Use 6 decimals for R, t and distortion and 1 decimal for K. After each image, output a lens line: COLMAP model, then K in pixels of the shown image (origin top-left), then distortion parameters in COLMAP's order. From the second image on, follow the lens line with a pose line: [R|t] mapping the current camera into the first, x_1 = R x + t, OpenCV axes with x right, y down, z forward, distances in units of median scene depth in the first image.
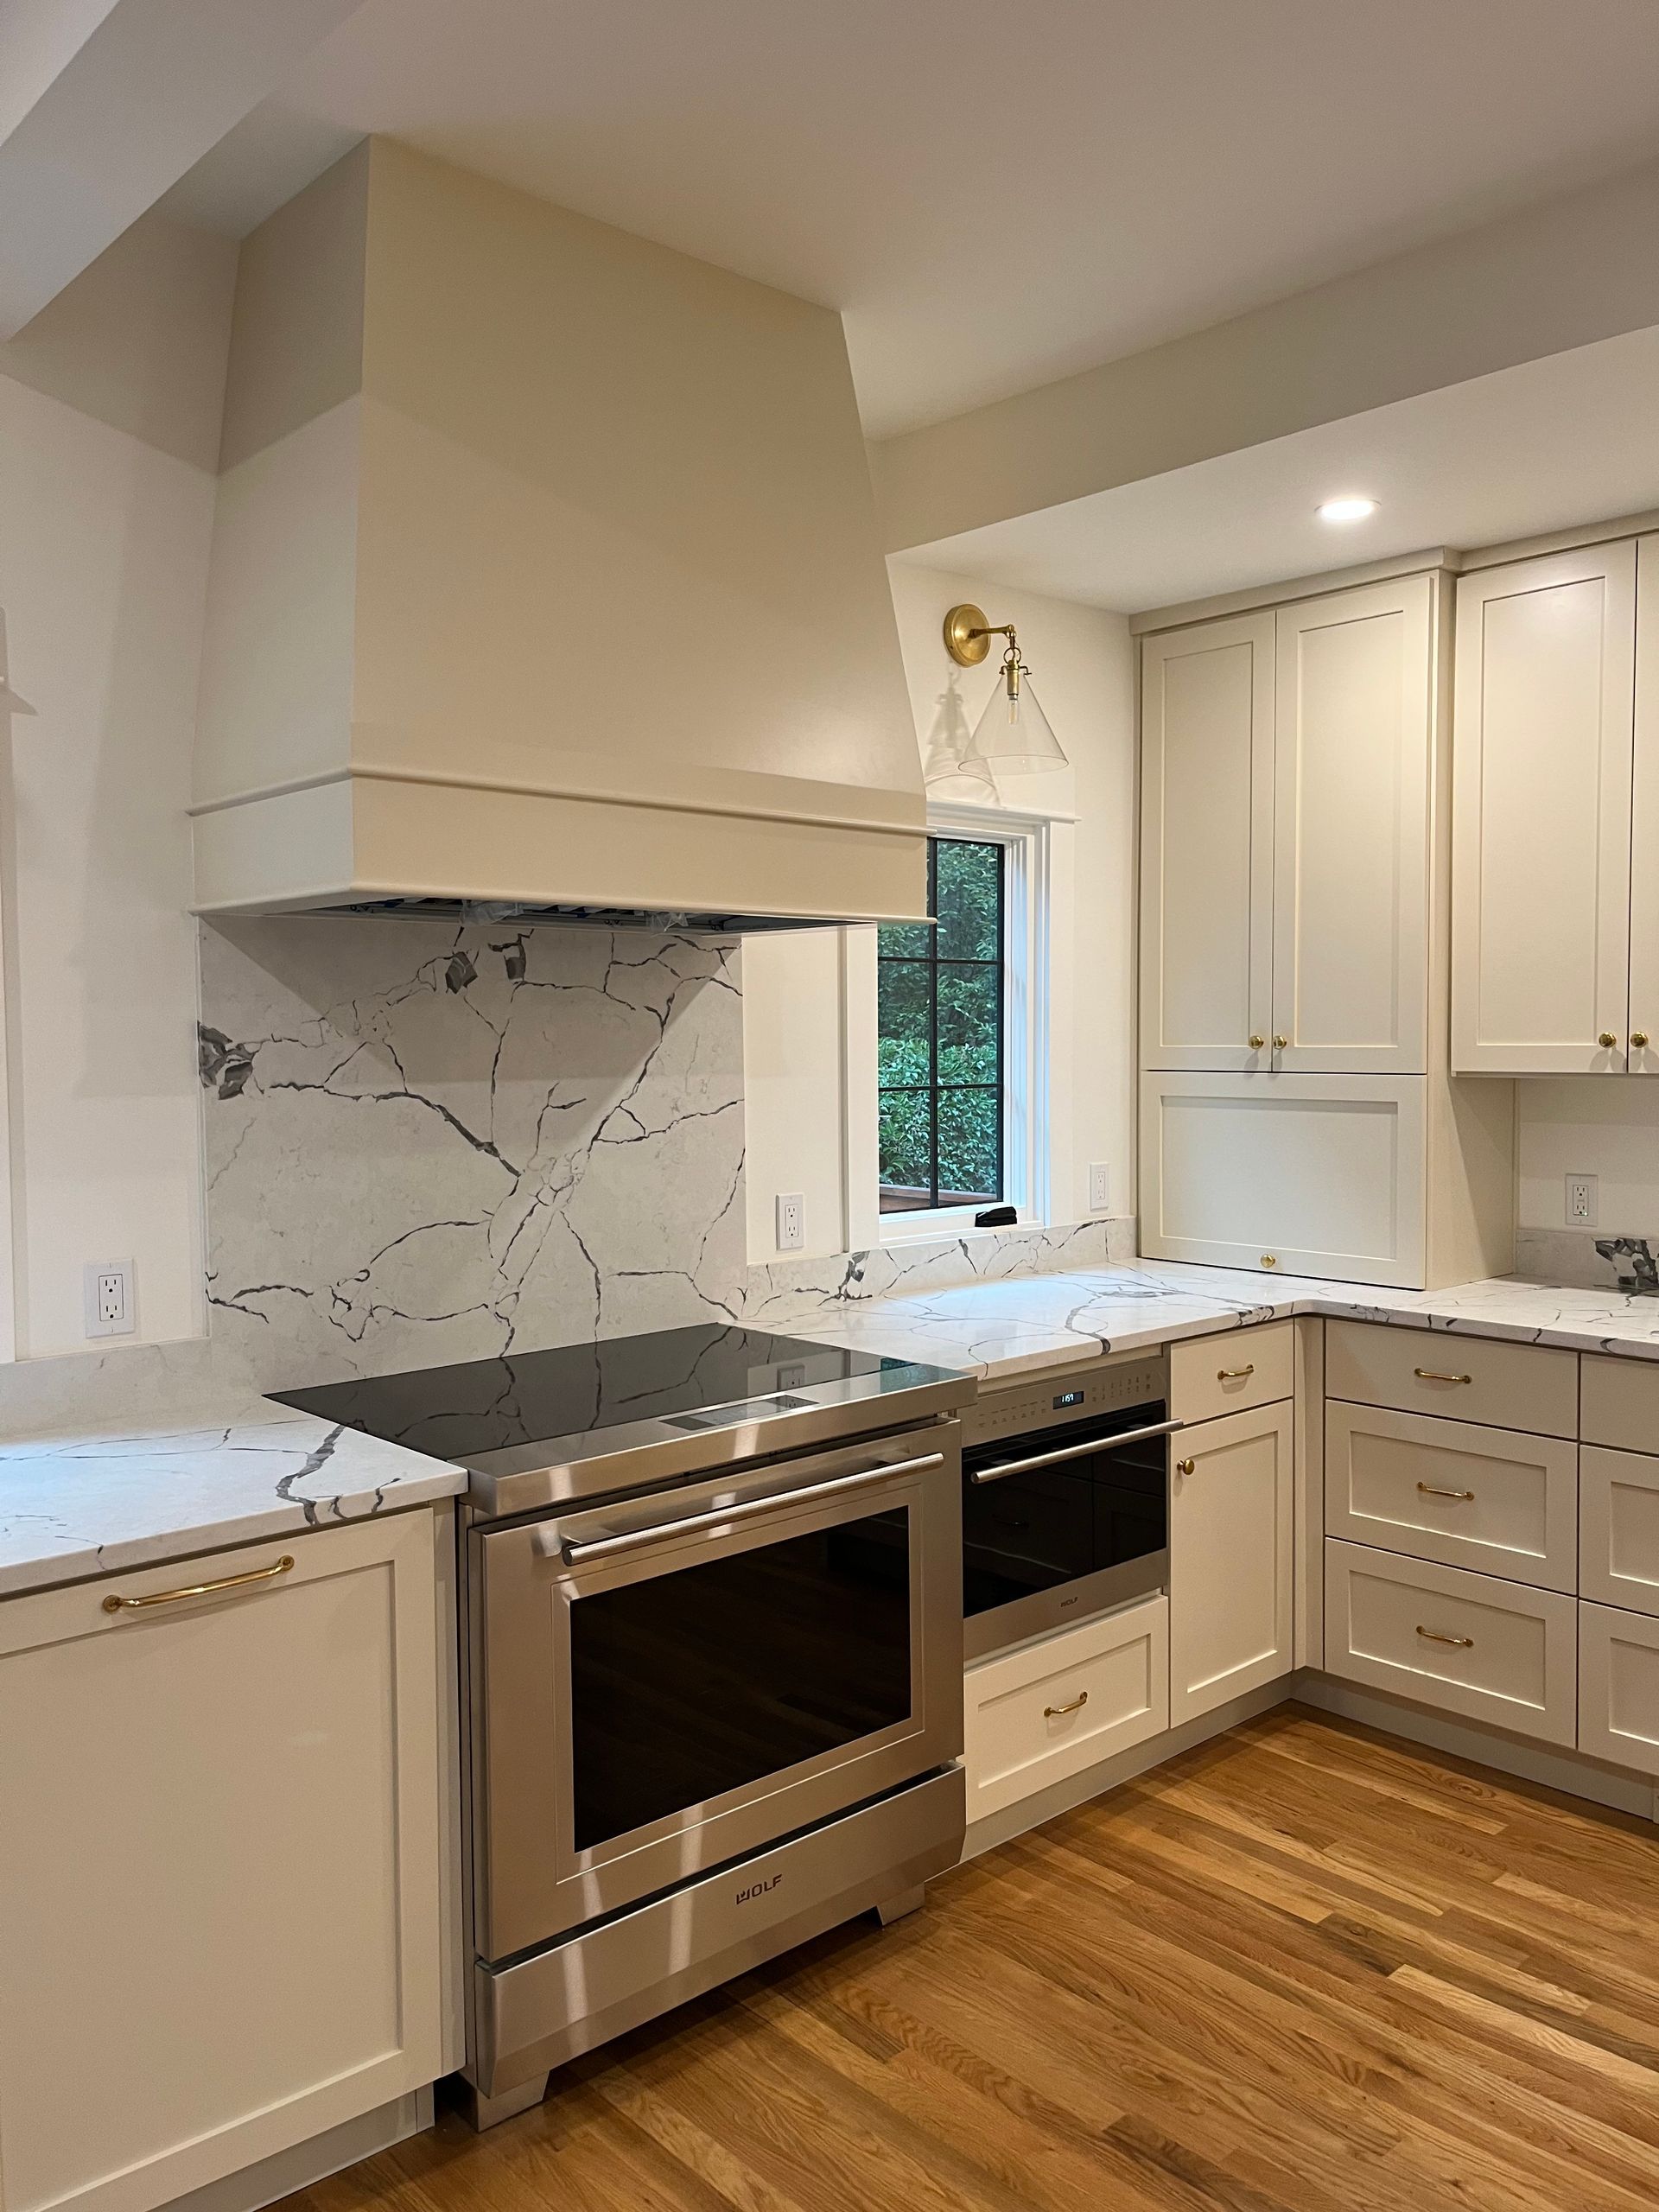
lens RADIAL K [[1664.6, 0, 831.0], [0, 1664.6, 1117.8], [0, 0, 1]] dist [0.065168, -0.091742]
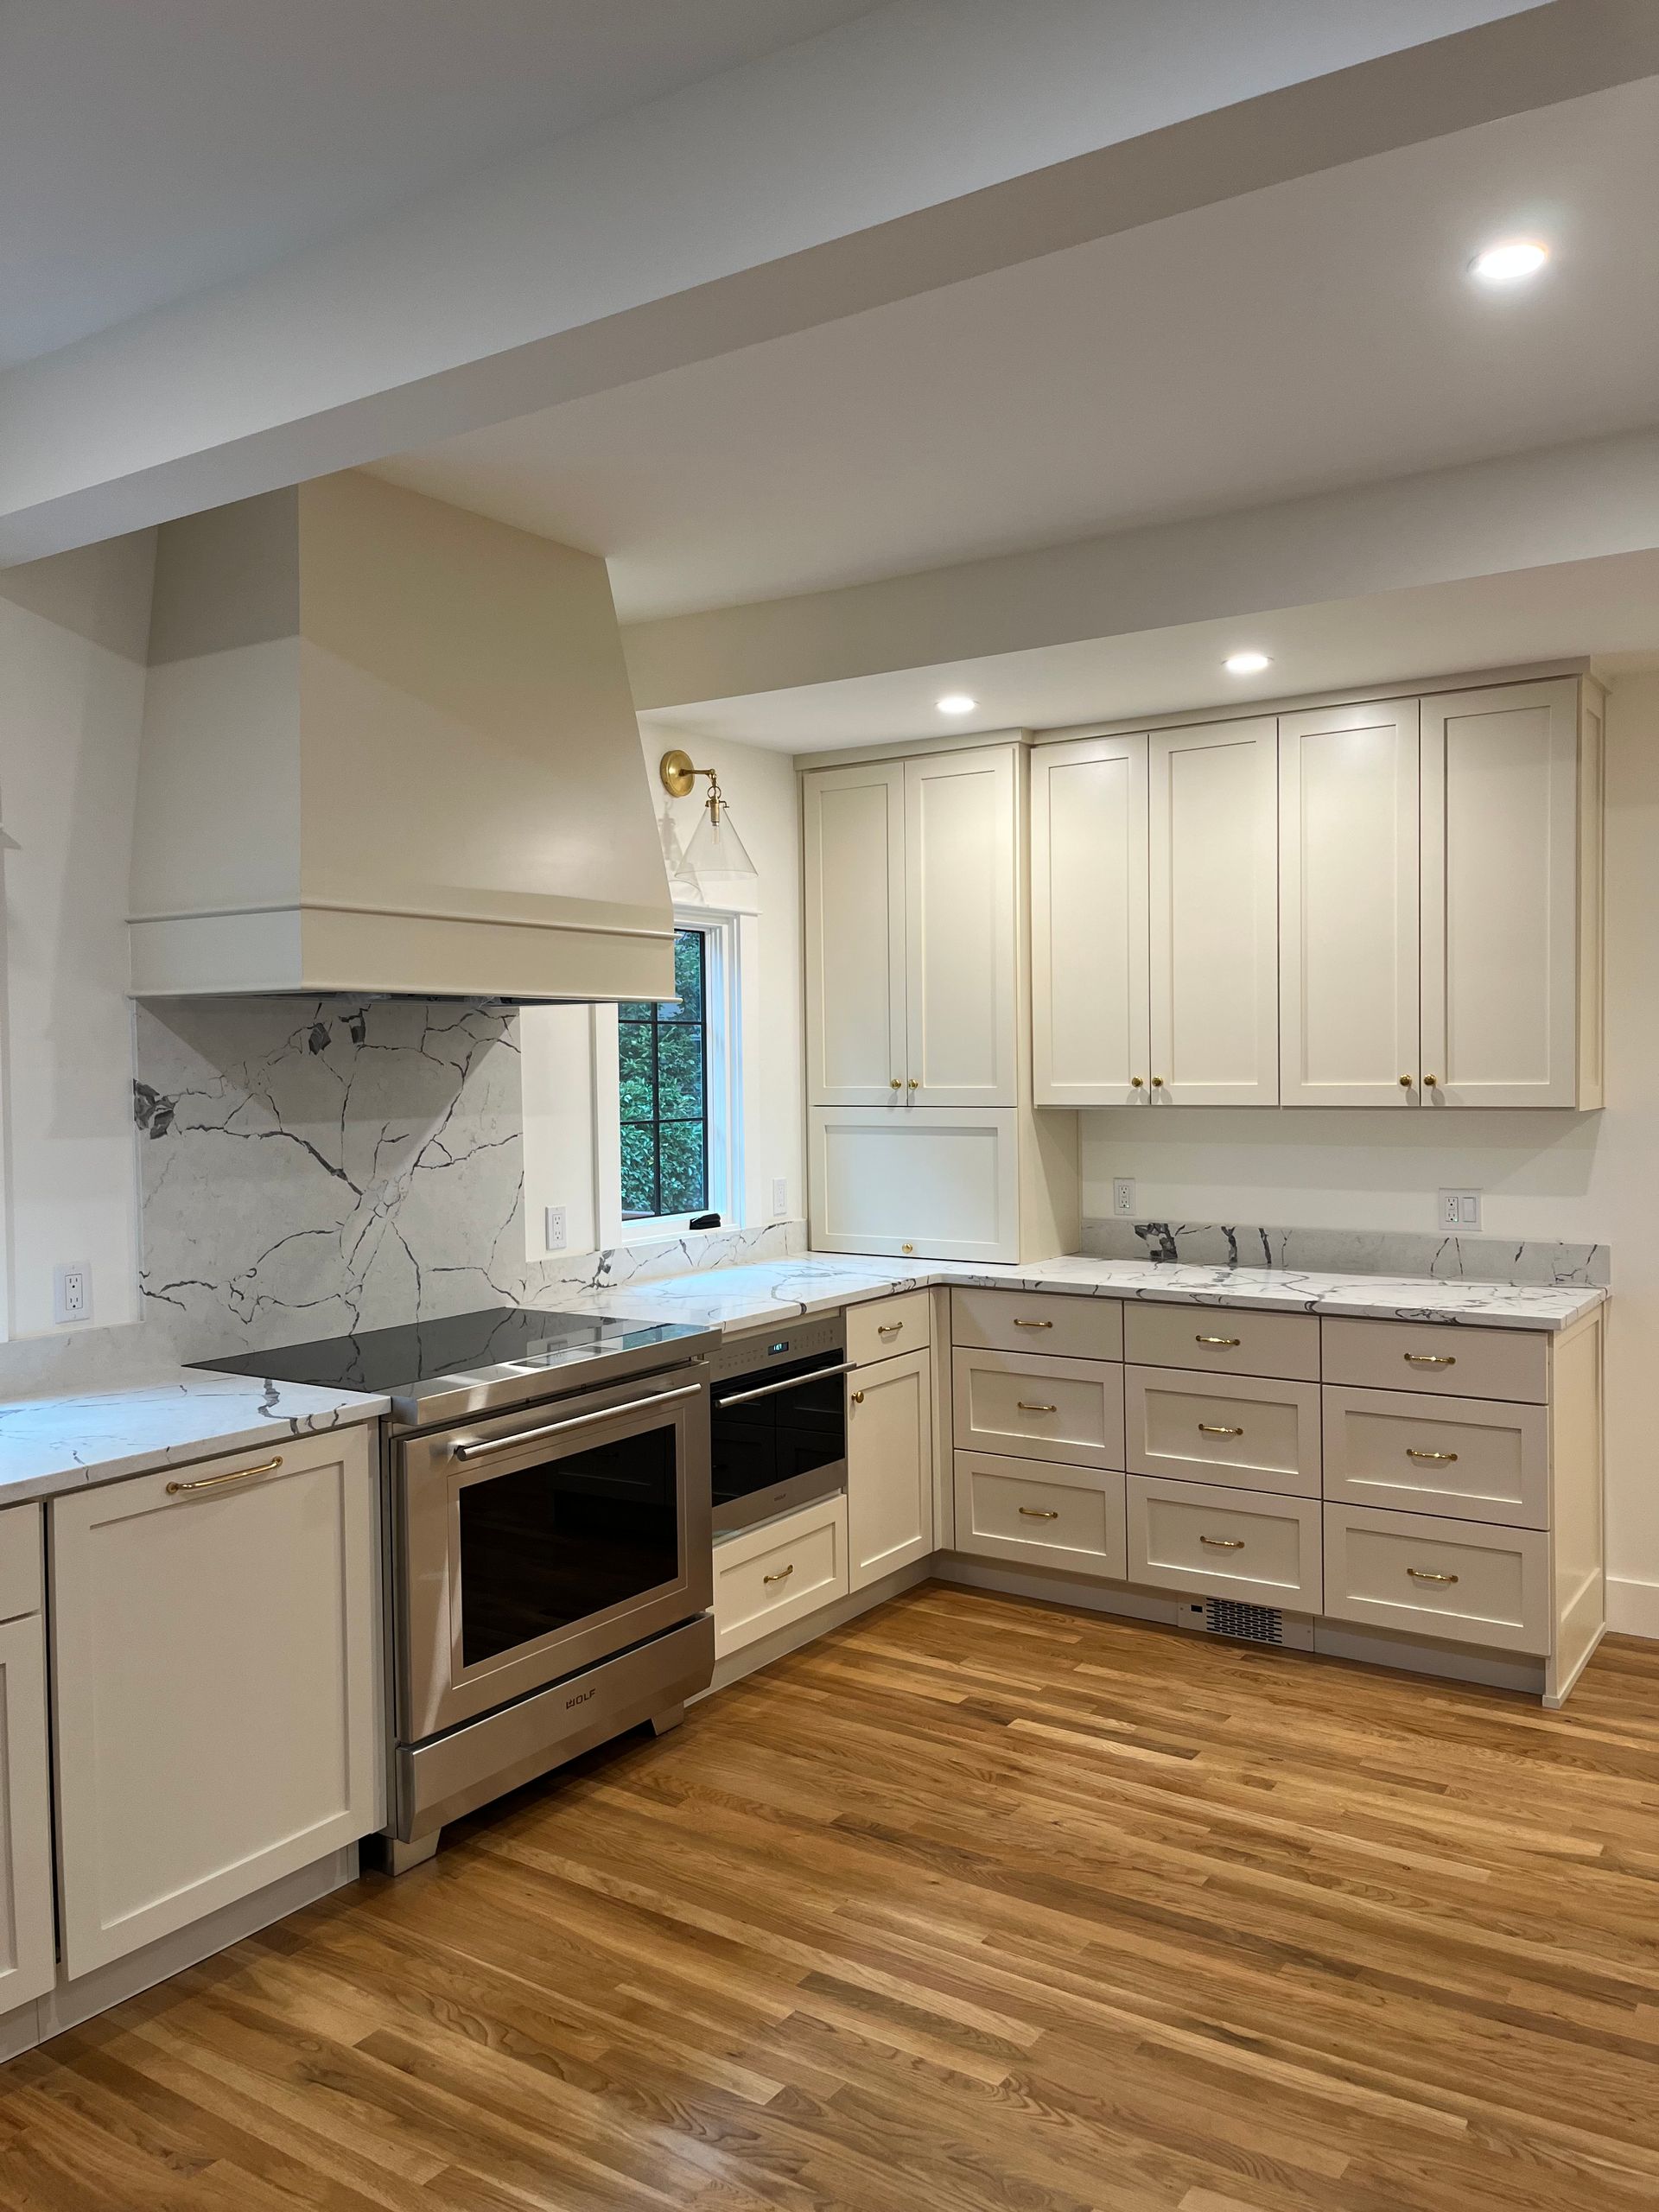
lens RADIAL K [[1664.6, 0, 838.5], [0, 1664.6, 1111.2], [0, 0, 1]] dist [0.065168, -0.091742]
pose [[0.971334, -0.012544, 0.237388, -0.138978], [0.017915, 0.999630, -0.020482, 0.003422], [-0.237044, 0.024148, 0.971199, -0.362046]]
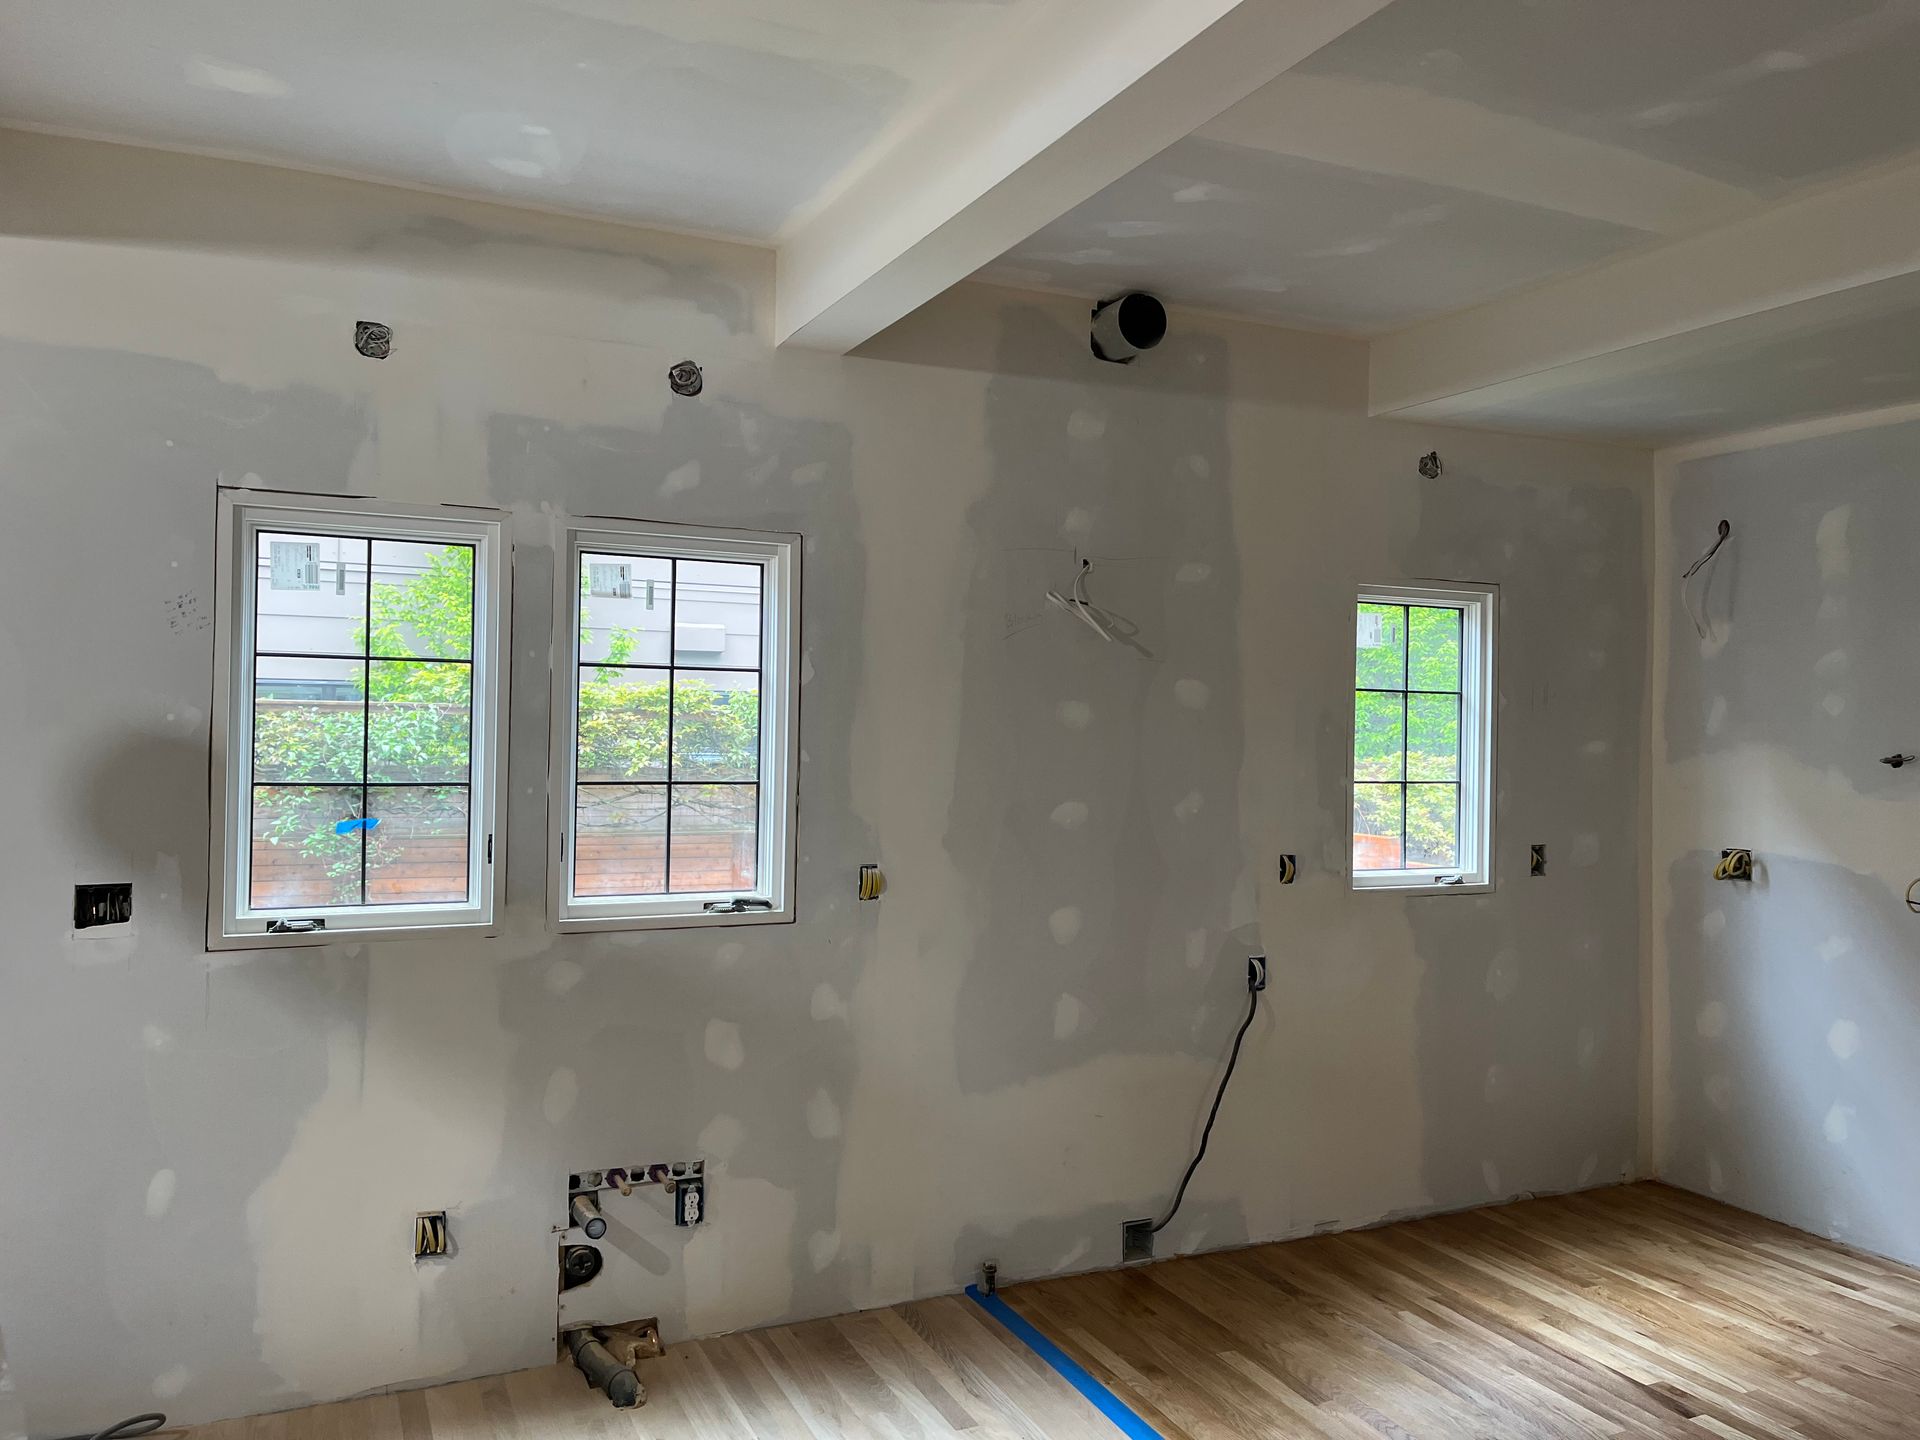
lens RADIAL K [[1444.8, 0, 959.5], [0, 1444.8, 715.7], [0, 0, 1]] dist [0.065168, -0.091742]
pose [[0.952505, 0.021238, -0.303780, 0.098109], [-0.039364, 0.997783, -0.053670, 0.008086], [0.301967, 0.063079, 0.951229, -0.363031]]
